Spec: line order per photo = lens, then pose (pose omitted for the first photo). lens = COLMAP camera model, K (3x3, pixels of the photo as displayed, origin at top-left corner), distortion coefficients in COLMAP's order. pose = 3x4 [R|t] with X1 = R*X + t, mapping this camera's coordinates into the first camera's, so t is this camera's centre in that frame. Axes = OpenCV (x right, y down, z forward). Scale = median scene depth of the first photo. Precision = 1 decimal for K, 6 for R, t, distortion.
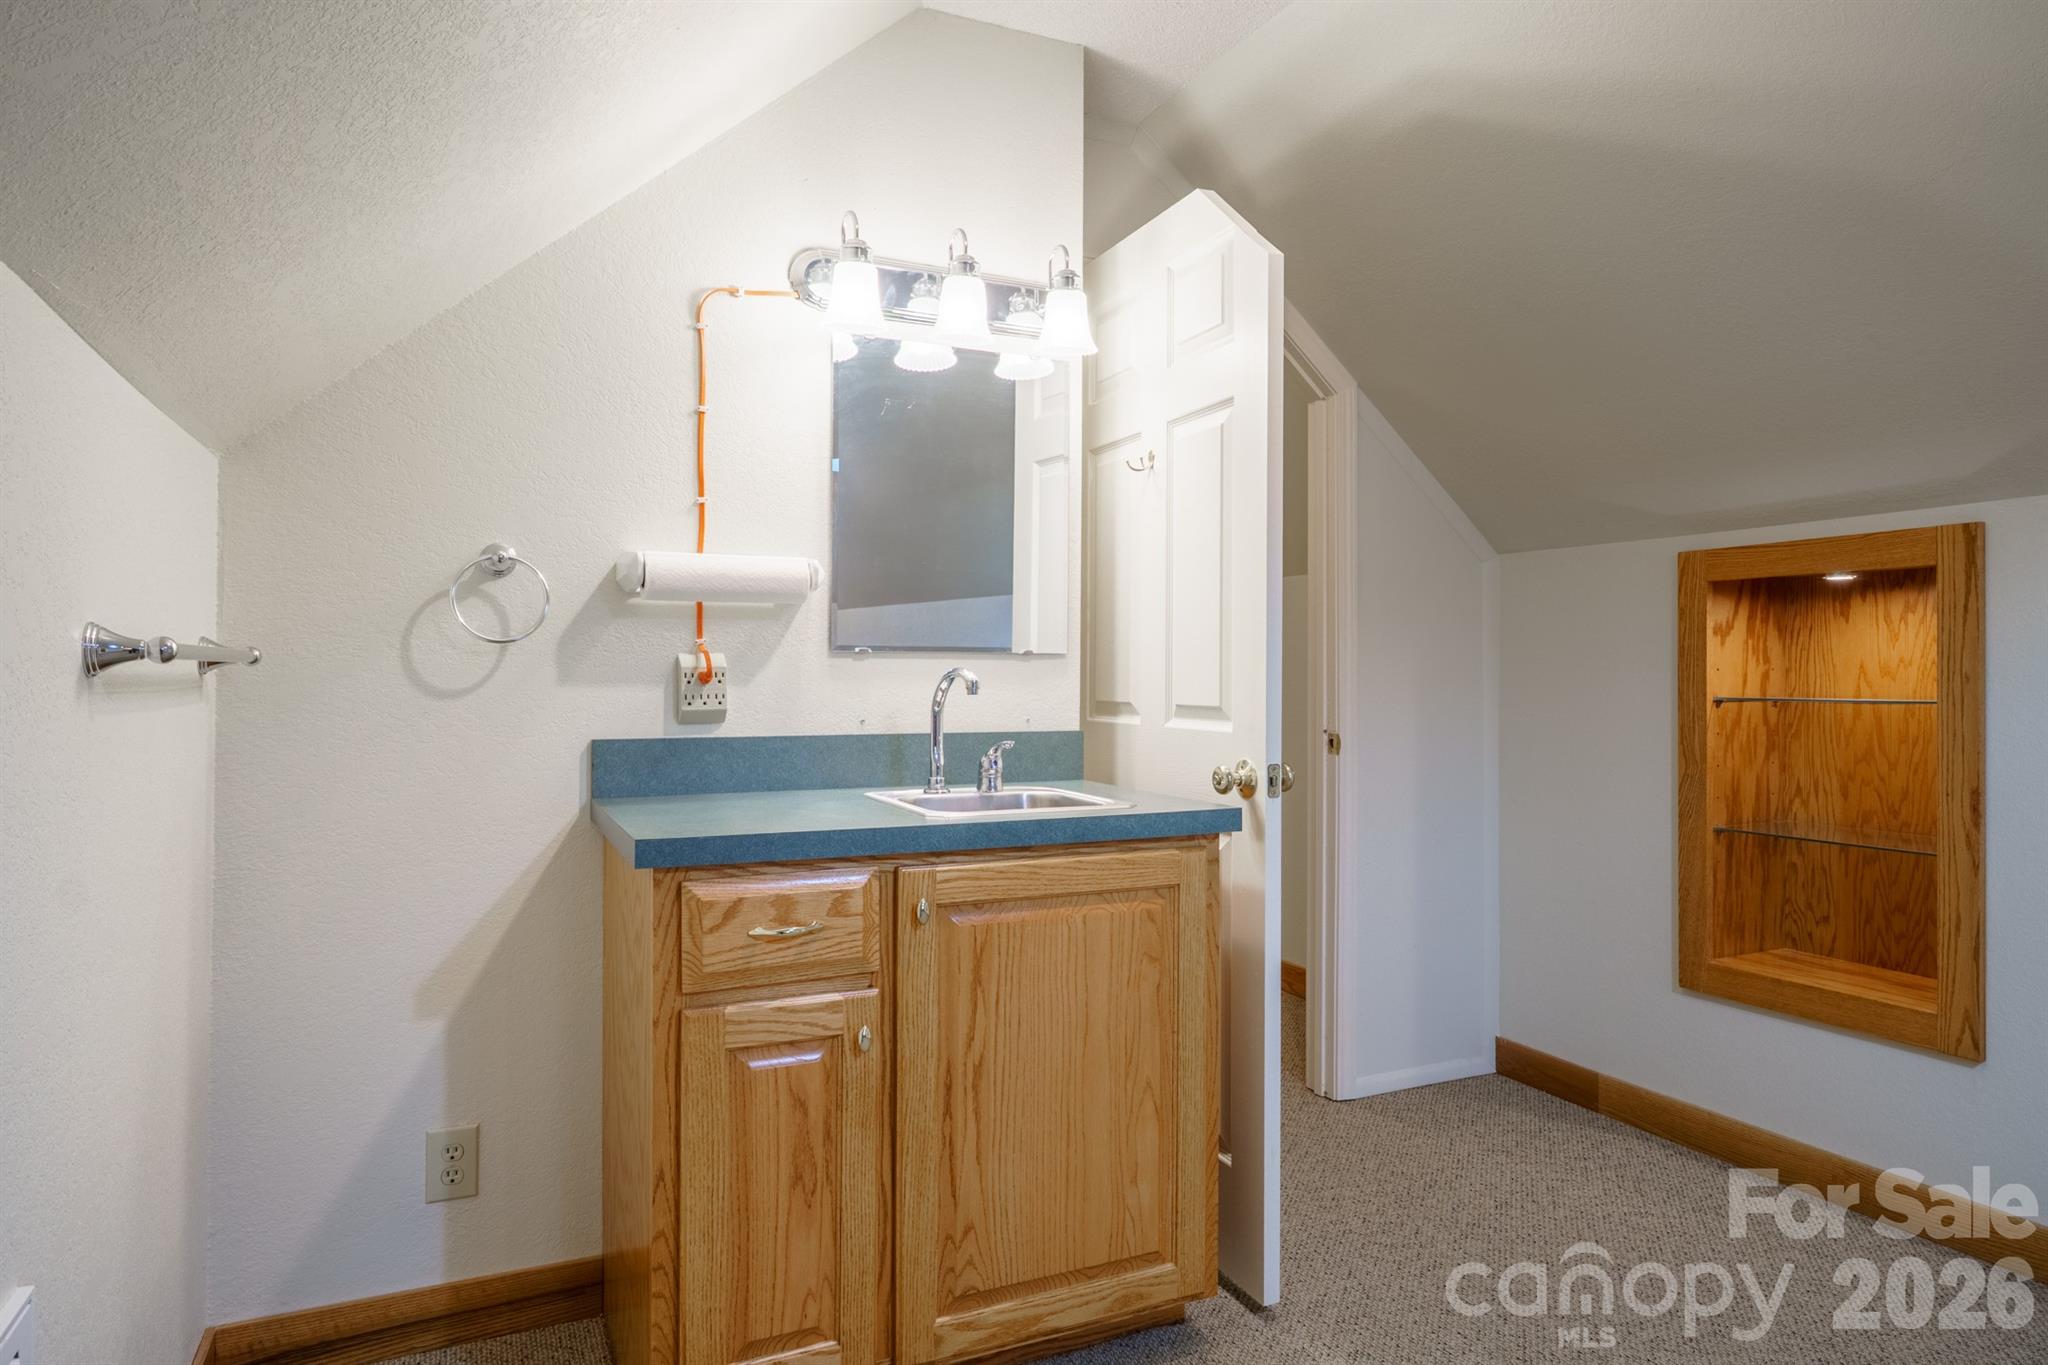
lens RADIAL K [[1239.1, 0, 1027.8], [0, 1239.1, 671.2], [0, 0, 1]] dist [-0.001393, -0.000174]
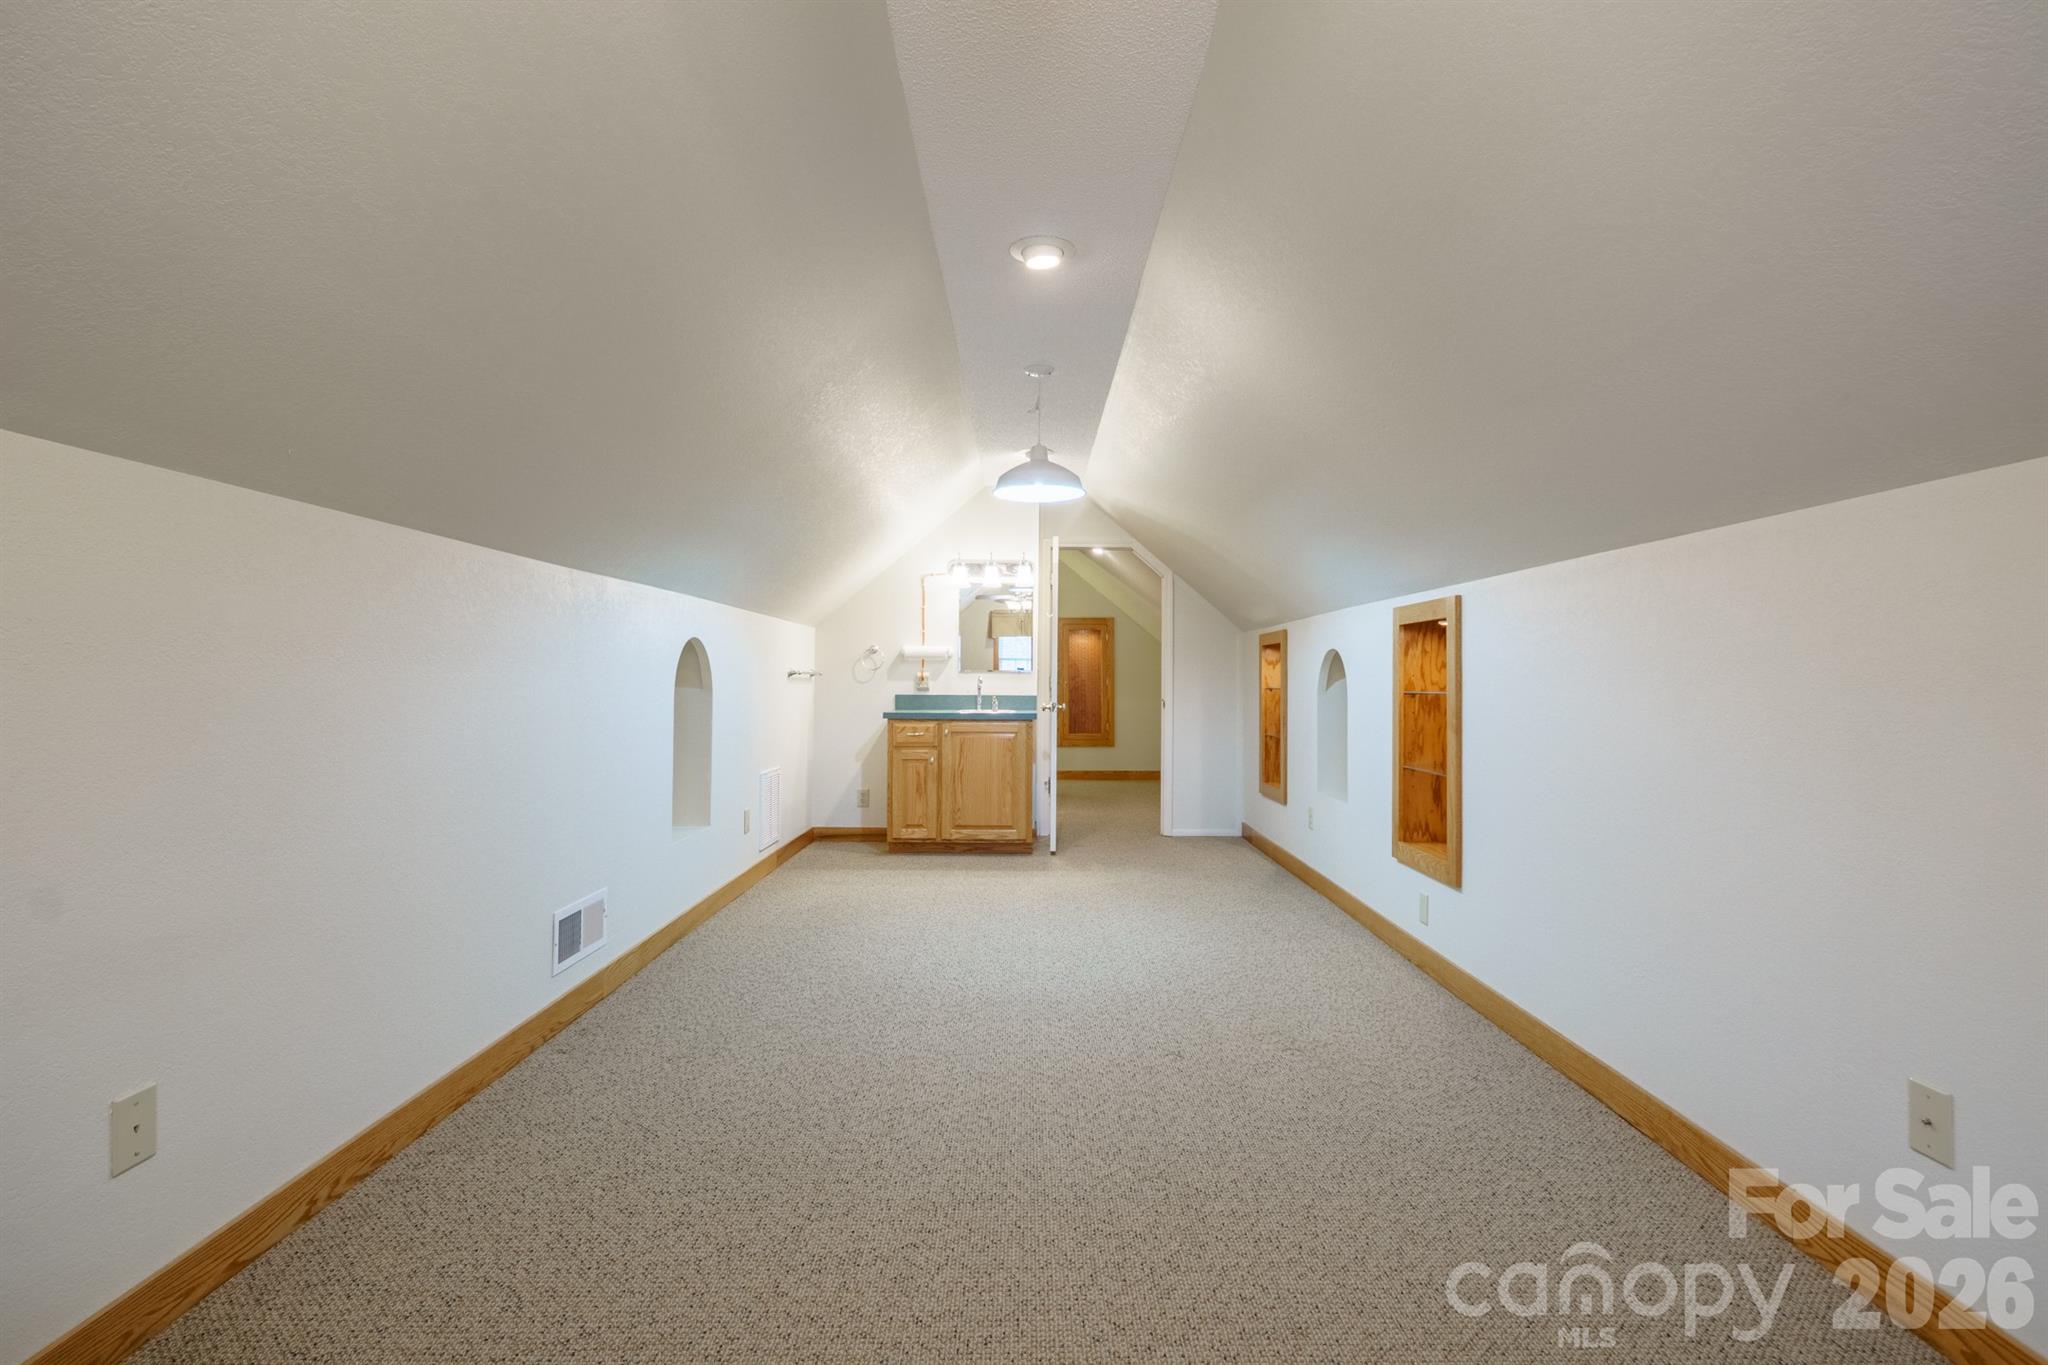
lens RADIAL K [[1028.6, 0, 1010.8], [0, 1028.6, 680.6], [0, 0, 1]] dist [0.004716, 0.000316]
pose [[0.901444, 0.004038, -0.432878, 1.446384], [-0.003081, 0.999991, 0.002913, -0.000520], [0.432885, -0.001292, 0.901448, -1.850963]]
